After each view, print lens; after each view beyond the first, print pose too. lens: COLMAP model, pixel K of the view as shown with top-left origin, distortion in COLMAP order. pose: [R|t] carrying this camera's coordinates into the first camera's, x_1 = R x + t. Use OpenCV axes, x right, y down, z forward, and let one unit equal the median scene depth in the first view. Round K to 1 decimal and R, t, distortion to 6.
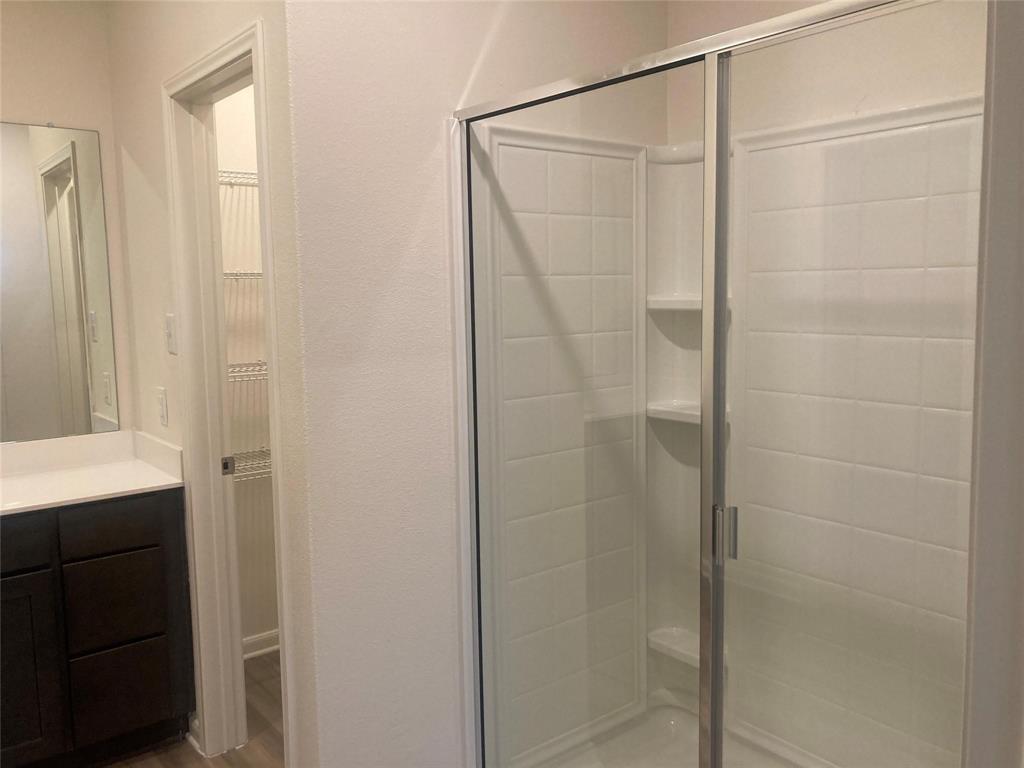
lens RADIAL K [[843.0, 0, 513.0], [0, 843.0, 383.9], [0, 0, 1]] dist [0.049606, -0.039032]
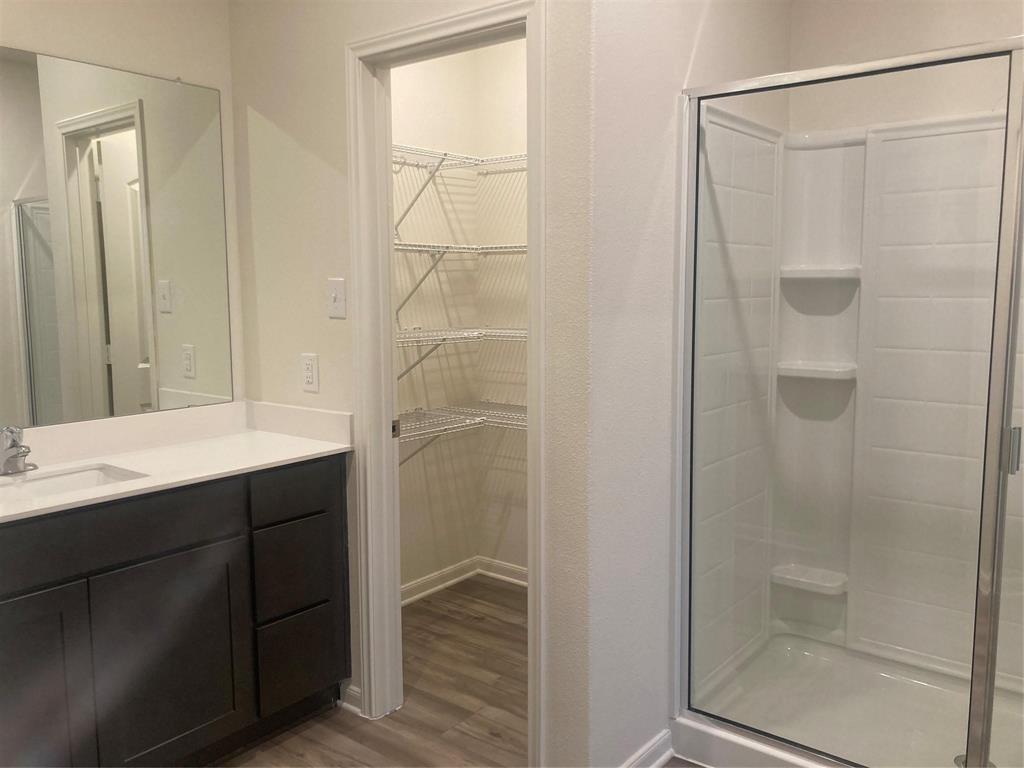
lens RADIAL K [[843.0, 0, 510.8], [0, 843.0, 383.6], [0, 0, 1]] dist [0.049606, -0.039032]
pose [[0.973433, -0.013423, 0.228577, -0.444584], [0.013134, 0.999910, 0.002782, 0.042905], [-0.228594, 0.000294, 0.973522, -0.012074]]
